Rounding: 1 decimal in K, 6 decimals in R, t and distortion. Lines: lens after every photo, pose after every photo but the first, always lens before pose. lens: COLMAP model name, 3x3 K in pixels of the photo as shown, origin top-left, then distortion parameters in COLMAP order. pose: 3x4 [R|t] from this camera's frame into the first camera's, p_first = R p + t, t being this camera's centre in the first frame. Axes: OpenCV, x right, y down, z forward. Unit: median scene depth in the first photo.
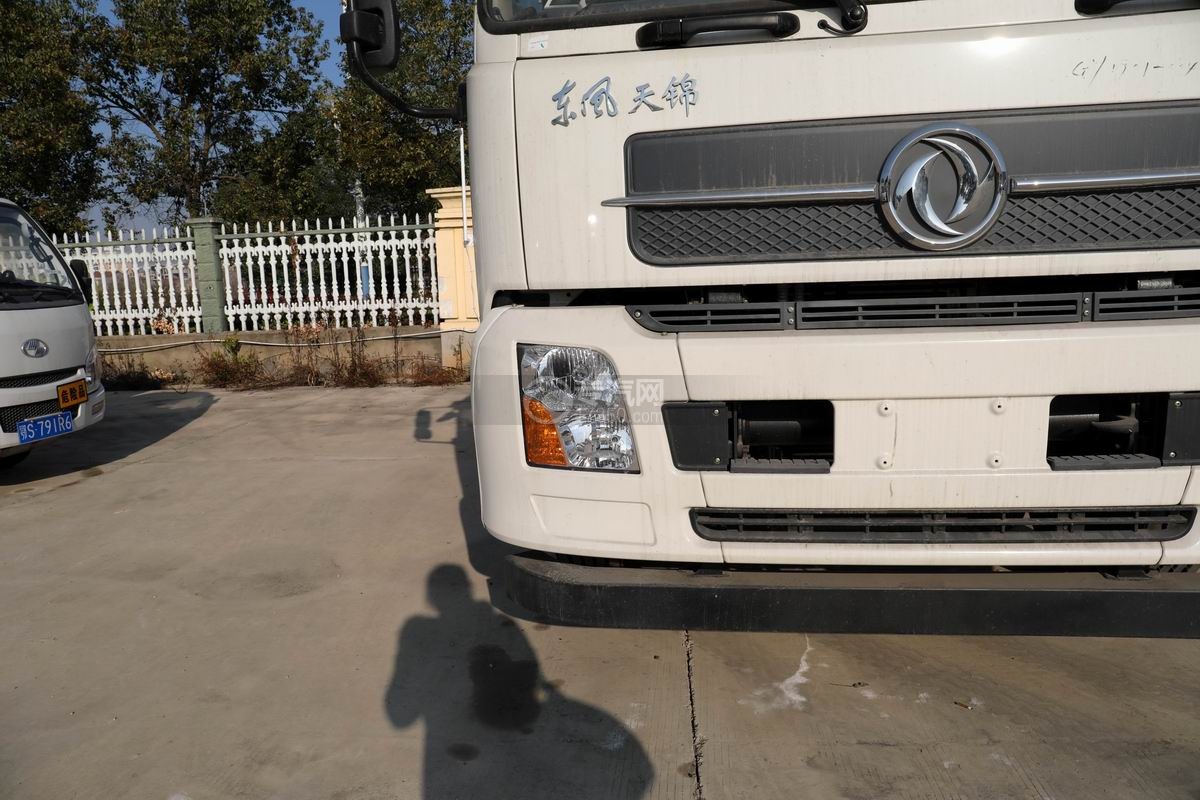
lens RADIAL K [[797.4, 0, 598.8], [0, 797.4, 391.7], [0, 0, 1]] dist [-0.095962, 0.066494]
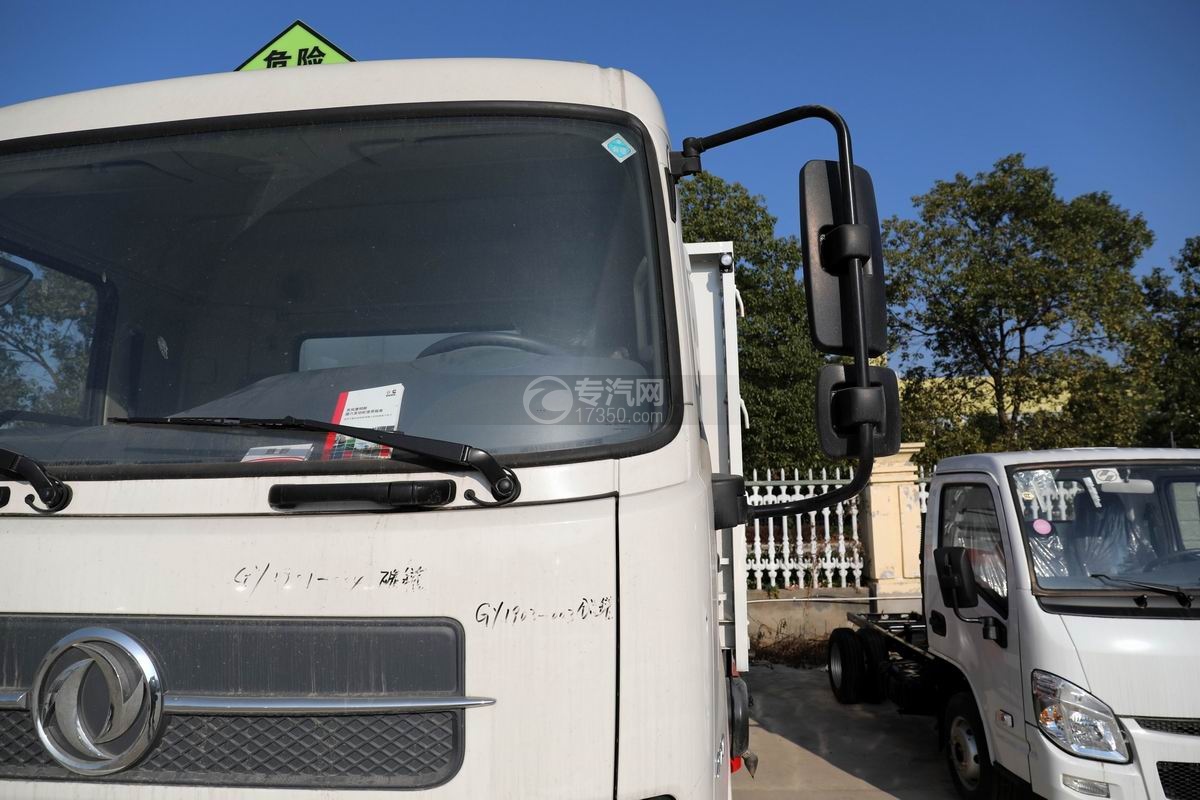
lens RADIAL K [[797.4, 0, 586.7], [0, 797.4, 402.1], [0, 0, 1]] dist [-0.095962, 0.066494]
pose [[0.998743, 0.034134, 0.036698, 0.686481], [-0.022584, 0.960179, -0.278471, -0.257894], [-0.044742, 0.277292, 0.959743, 0.042397]]
